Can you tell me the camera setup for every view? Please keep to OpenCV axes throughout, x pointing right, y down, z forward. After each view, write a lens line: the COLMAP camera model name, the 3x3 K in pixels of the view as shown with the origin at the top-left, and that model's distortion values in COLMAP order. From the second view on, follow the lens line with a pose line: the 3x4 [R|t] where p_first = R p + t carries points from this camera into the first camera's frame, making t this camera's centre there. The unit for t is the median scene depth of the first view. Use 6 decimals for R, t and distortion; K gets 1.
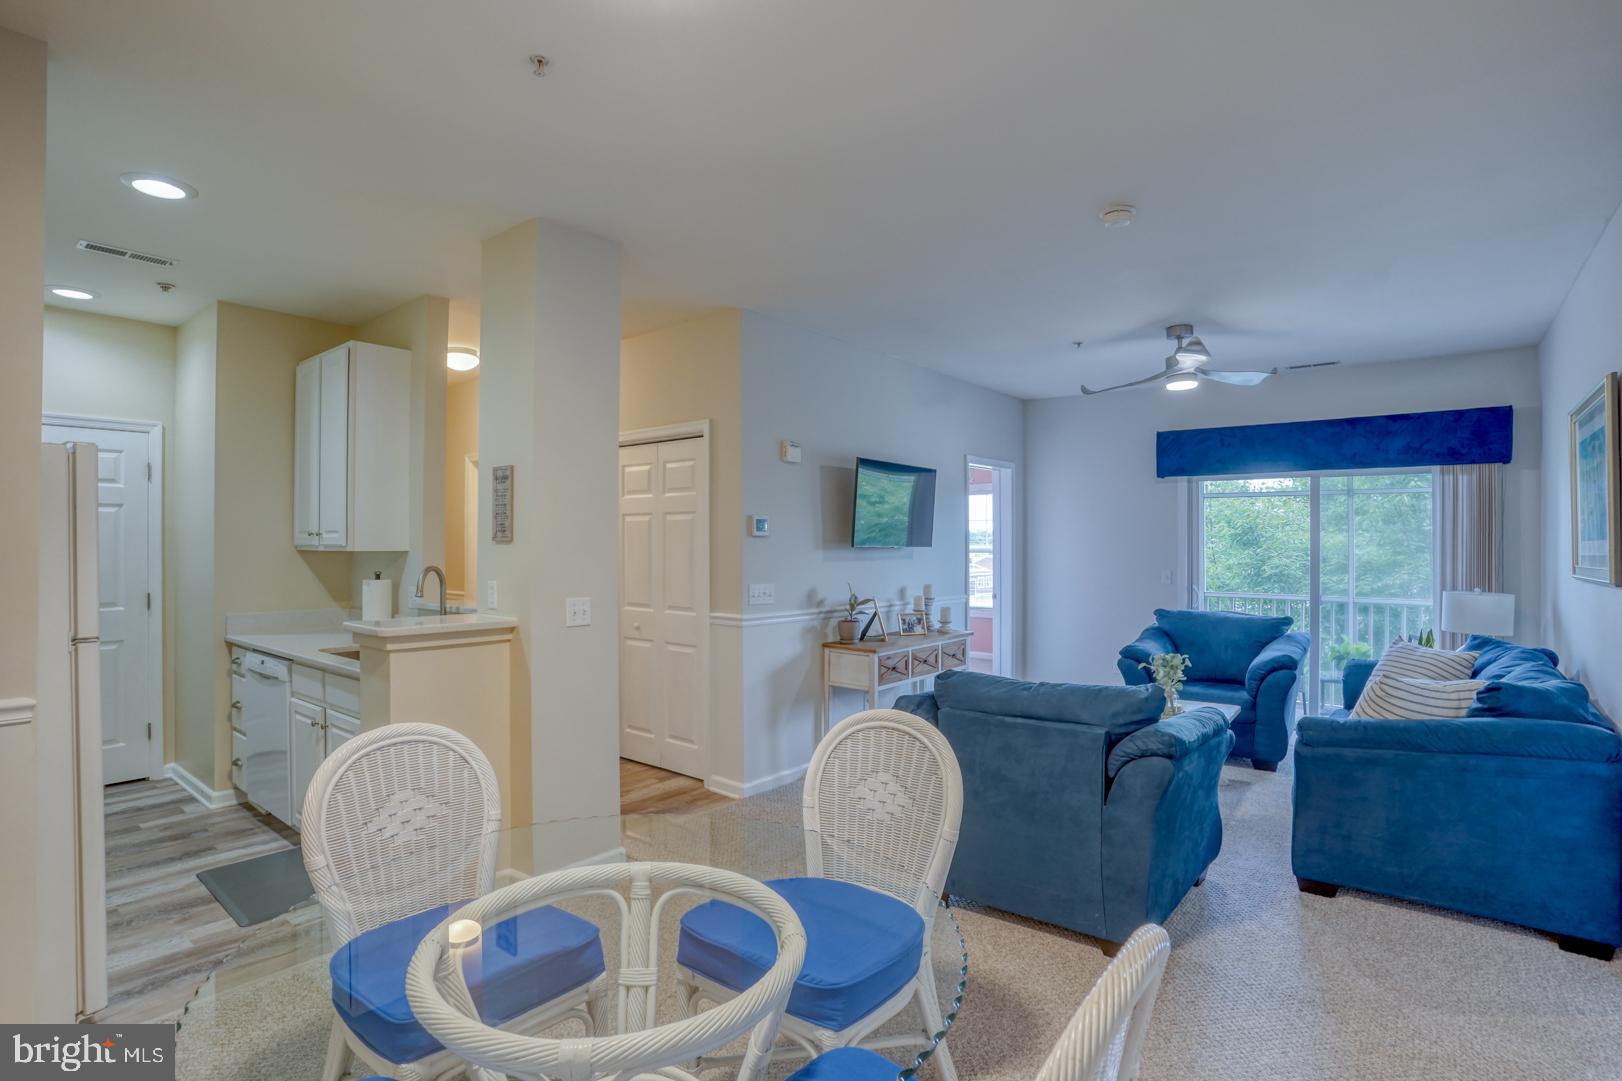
lens RADIAL K [[787.3, 0, 811.0], [0, 787.3, 540.5], [0, 0, 1]] dist [-0.068139, 0.026906]
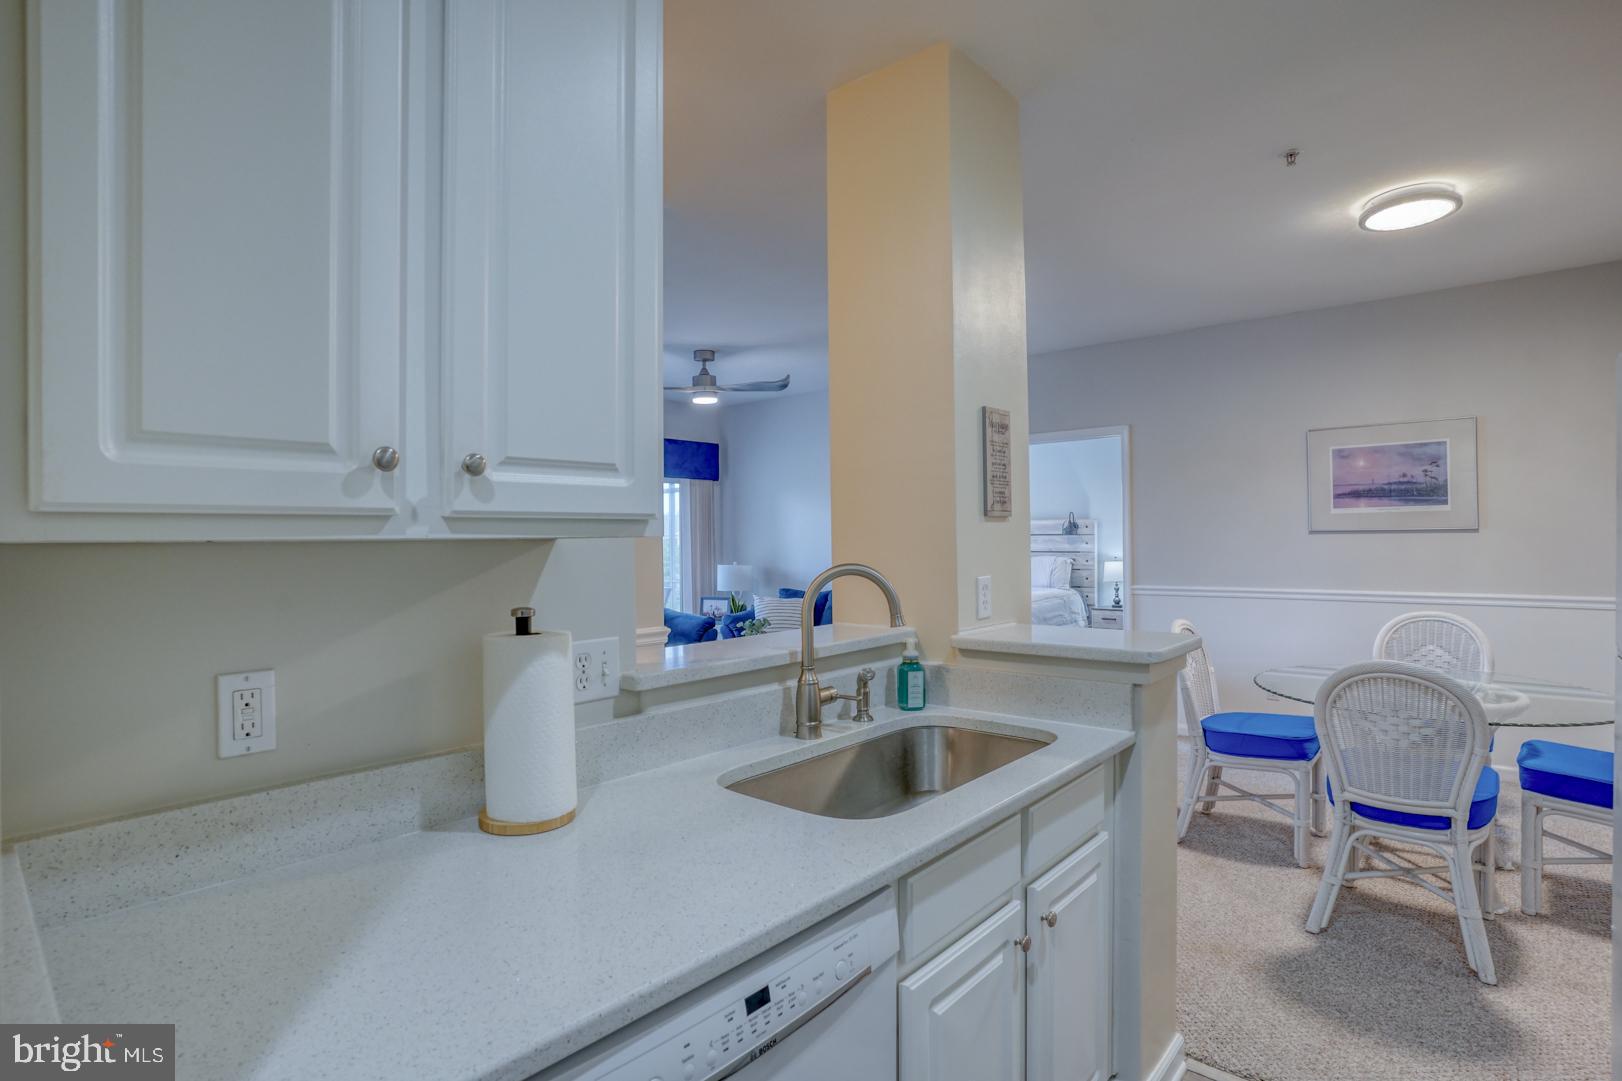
lens RADIAL K [[806.5, 0, 821.1], [0, 806.5, 533.4], [0, 0, 1]] dist [-0.071634, 0.030097]
pose [[0.043771, 0.002937, 0.999037, -0.827178], [0.007026, 0.999970, -0.003247, 0.012597], [-0.999017, 0.007161, 0.043749, 0.832411]]
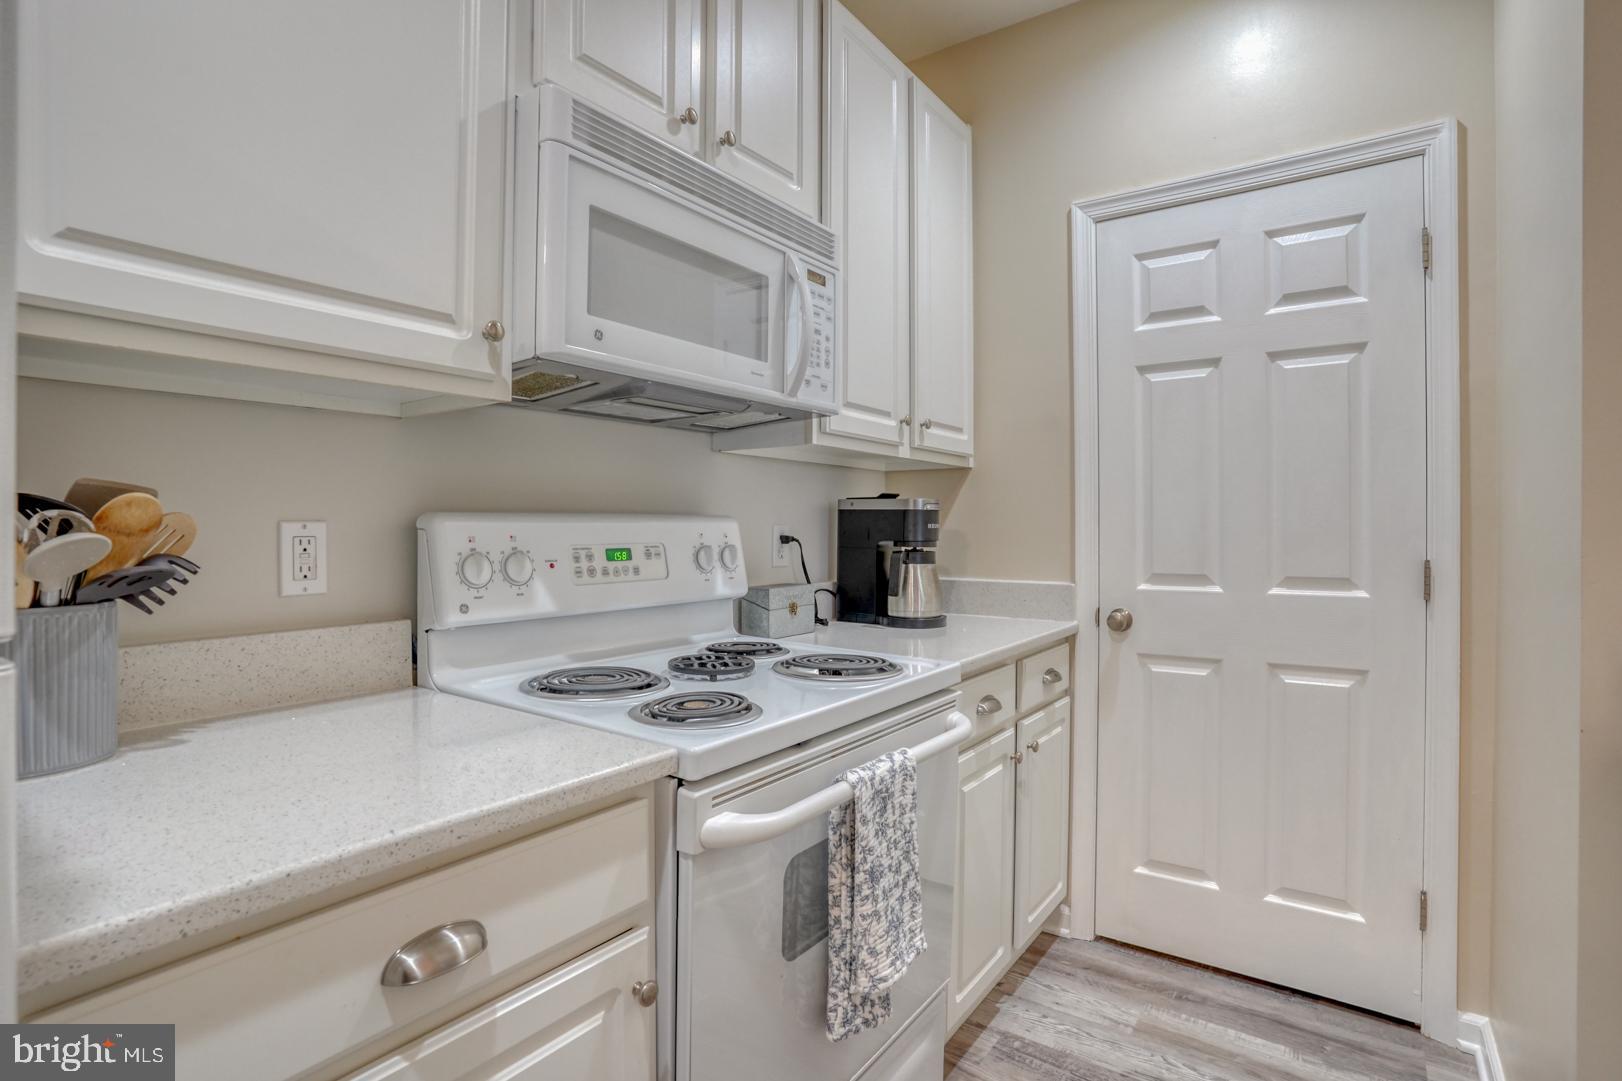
lens RADIAL K [[806.5, 0, 821.1], [0, 806.5, 533.4], [0, 0, 1]] dist [-0.071634, 0.030097]
pose [[0.062529, 0.006288, -0.998023, -0.513522], [0.003466, 0.999973, 0.006517, 0.052840], [0.998037, -0.003866, 0.062506, 0.692757]]
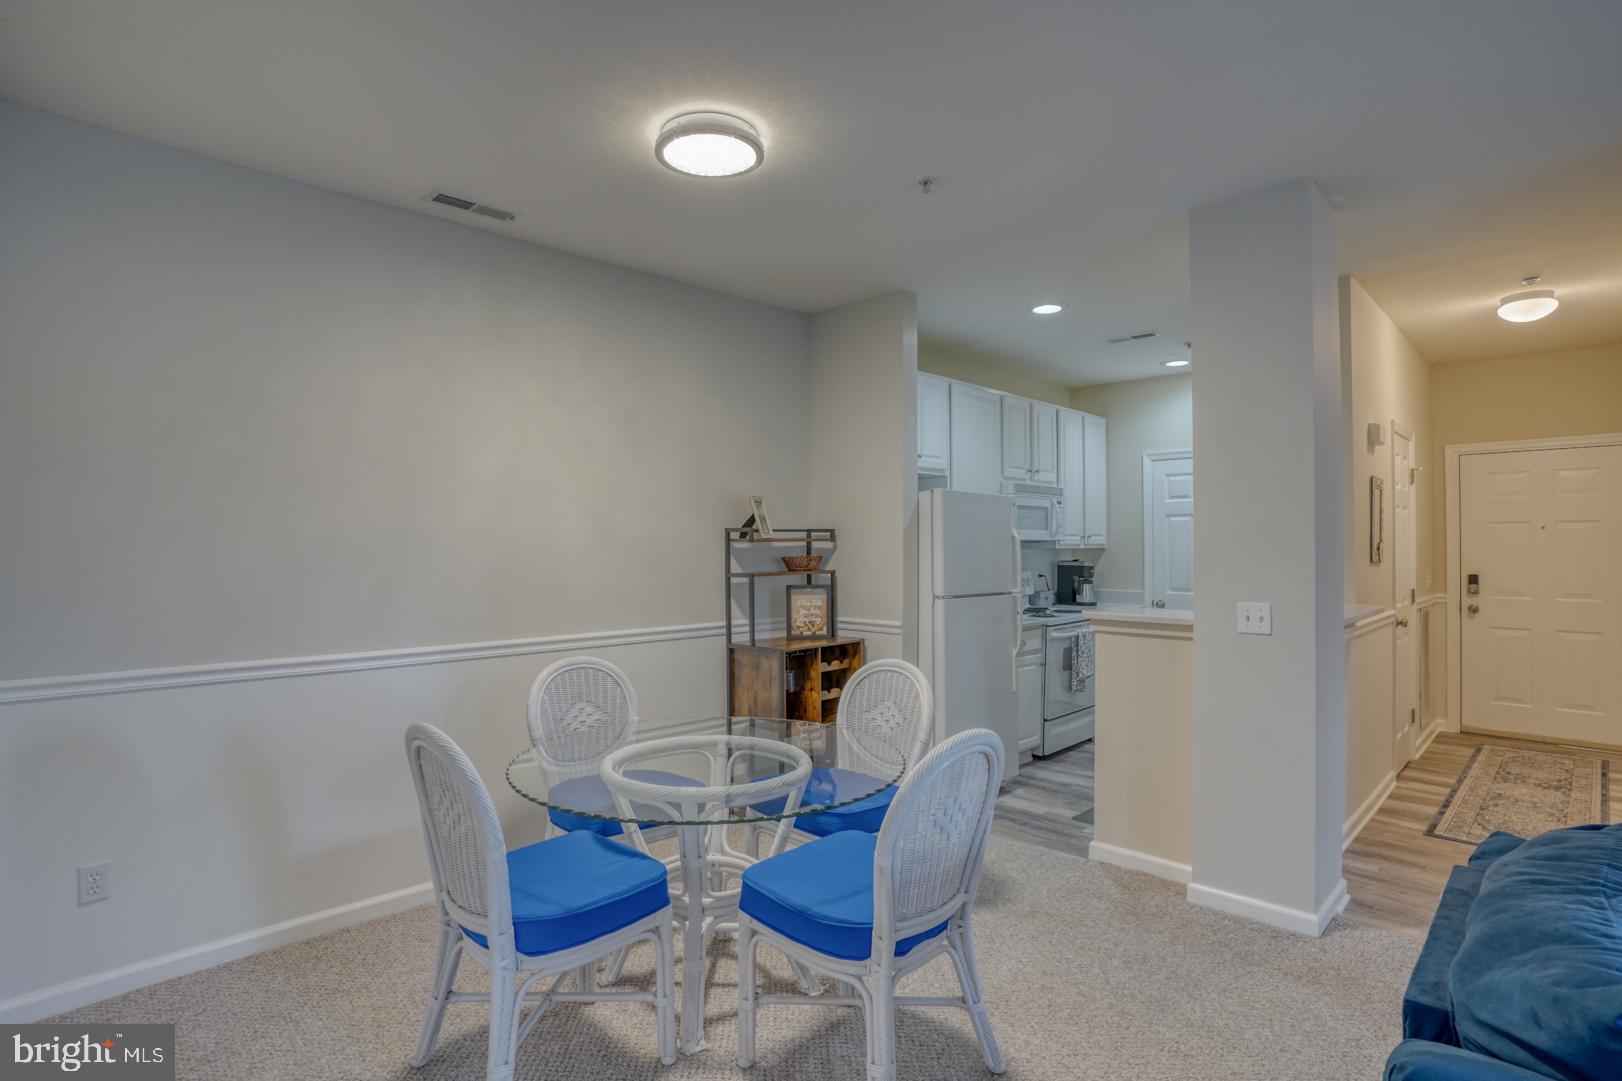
lens RADIAL K [[830.5, 0, 811.0], [0, 830.5, 540.5], [0, 0, 1]] dist [-0.064253, 0.000575]
pose [[-0.107801, -0.005870, -0.994155, 0.522511], [0.006810, 0.999955, -0.006643, 0.002975], [0.994149, -0.007487, -0.107756, 0.450375]]
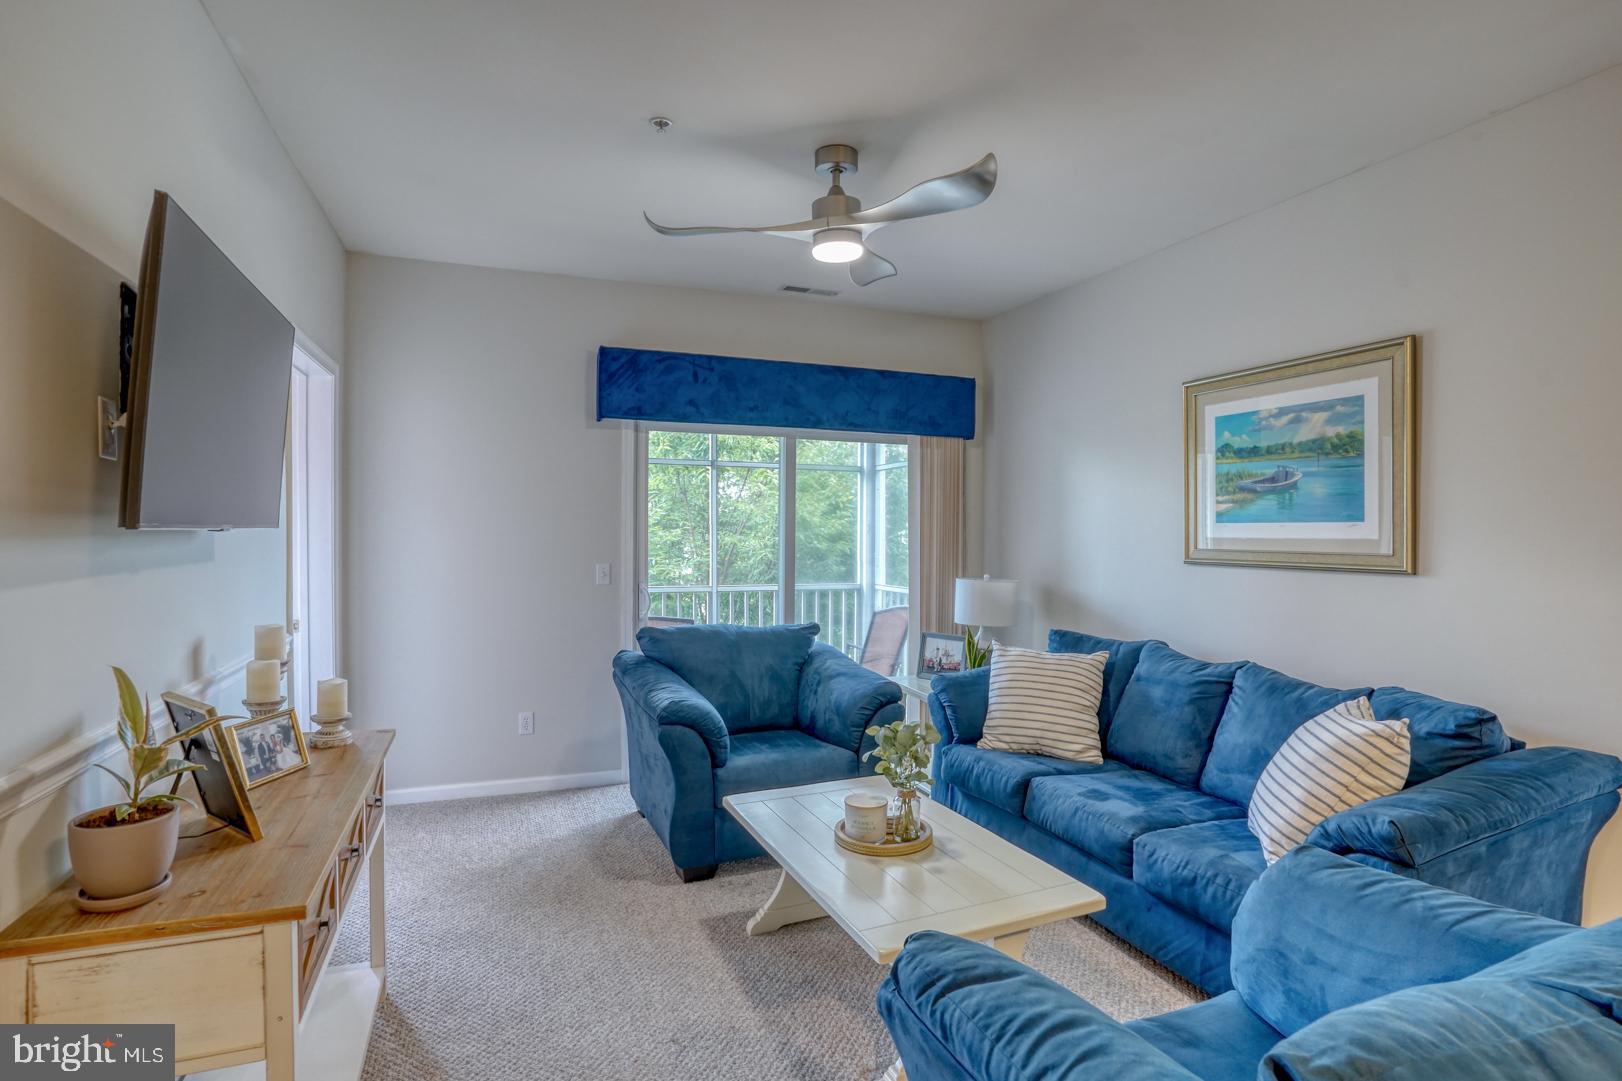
lens RADIAL K [[818.8, 0, 793.1], [0, 818.8, 535.7], [0, 0, 1]] dist [-0.073566, 0.031937]
pose [[0.521393, -0.004459, 0.853305, -0.060220], [-0.012345, 0.999842, 0.012768, 0.007080], [-0.853228, -0.017191, 0.521255, 0.765348]]
